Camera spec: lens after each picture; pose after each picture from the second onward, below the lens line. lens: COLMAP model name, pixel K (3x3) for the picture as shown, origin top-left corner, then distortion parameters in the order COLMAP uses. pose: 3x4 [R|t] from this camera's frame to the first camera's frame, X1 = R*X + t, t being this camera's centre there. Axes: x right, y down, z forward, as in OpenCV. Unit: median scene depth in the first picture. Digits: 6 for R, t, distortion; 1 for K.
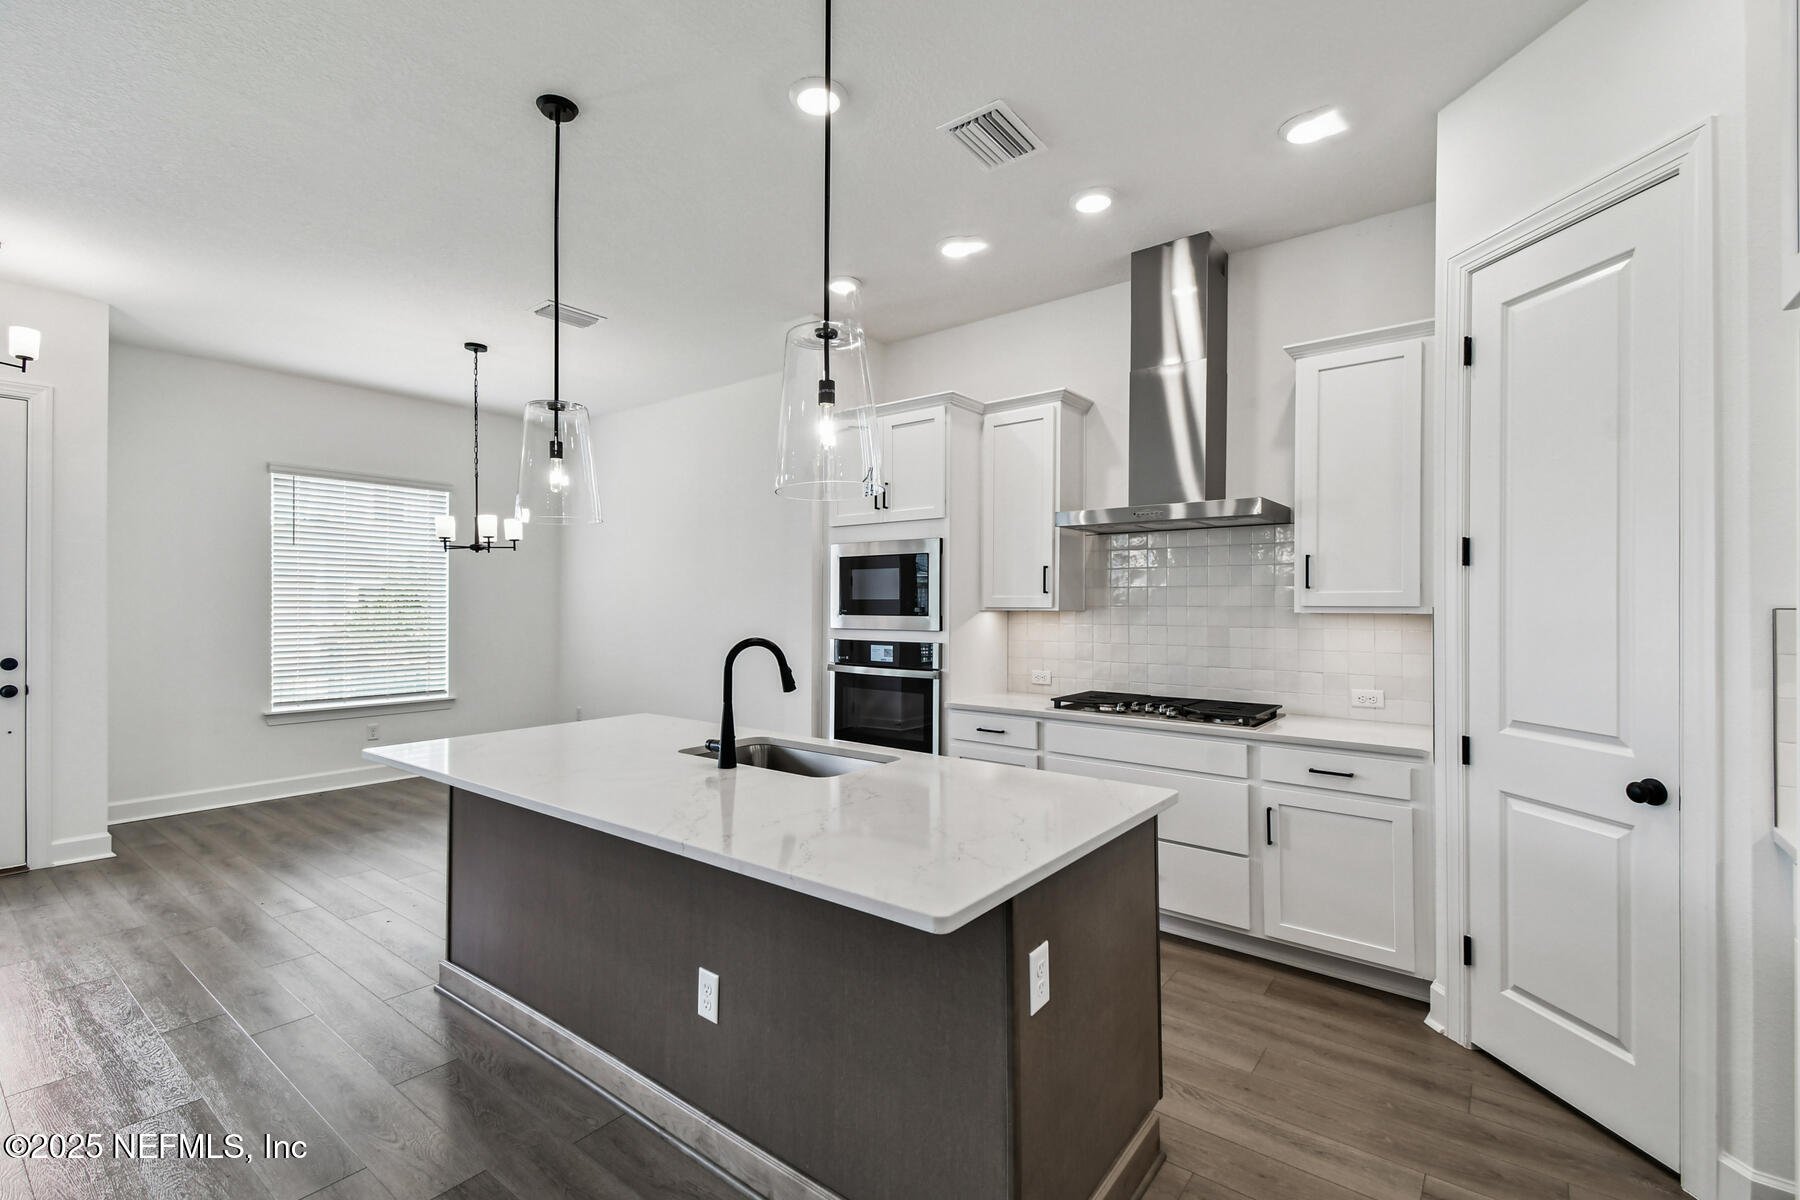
lens RADIAL K [[803.7, 0, 900.0], [0, 803.7, 600.0], [0, 0, 1]] dist [0.040519, -0.021866]
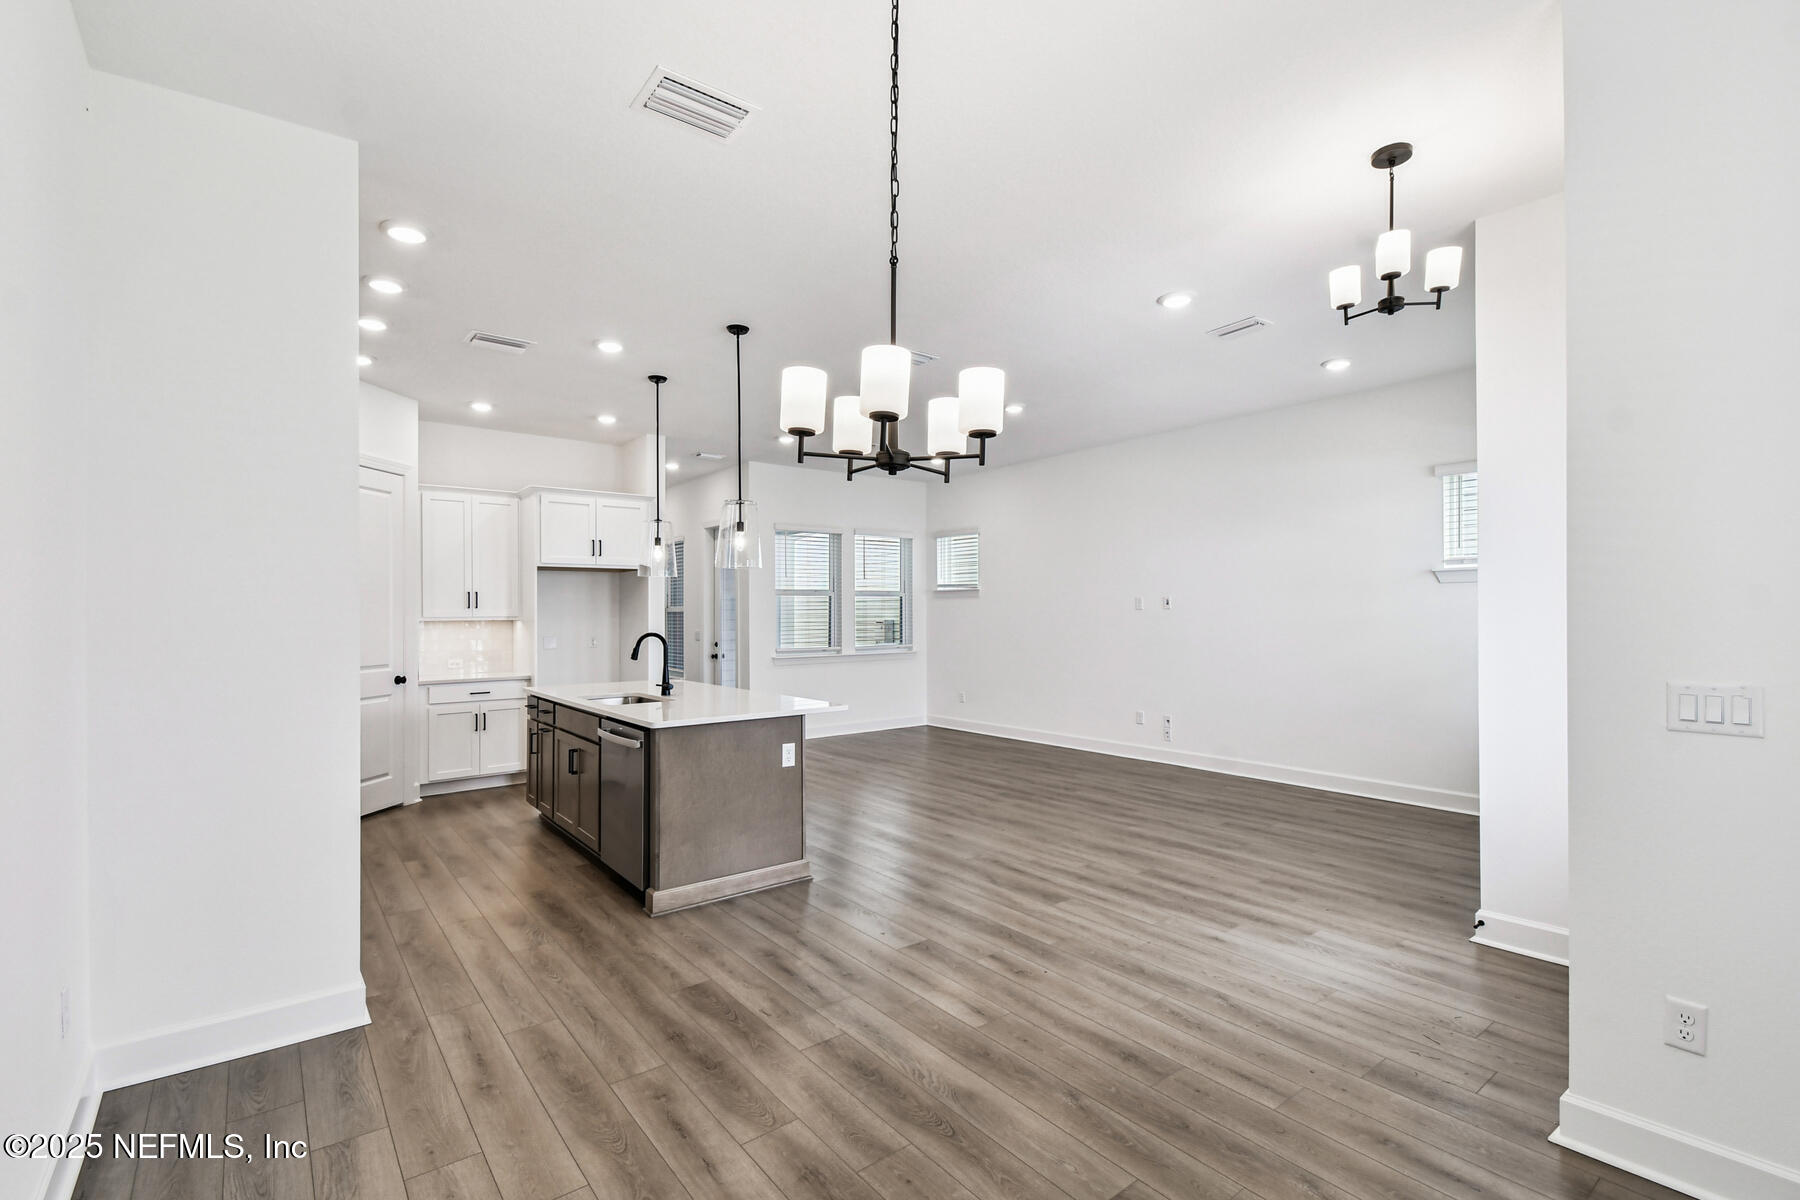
lens RADIAL K [[782.1, 0, 891.2], [0, 782.1, 611.8], [0, 0, 1]] dist [0.040901, 0.000062]
pose [[-0.968591, 0.003665, 0.248632, -0.800405], [0.001595, 0.999962, -0.008525, 0.008846], [-0.248654, -0.007860, -0.968560, 1.765959]]
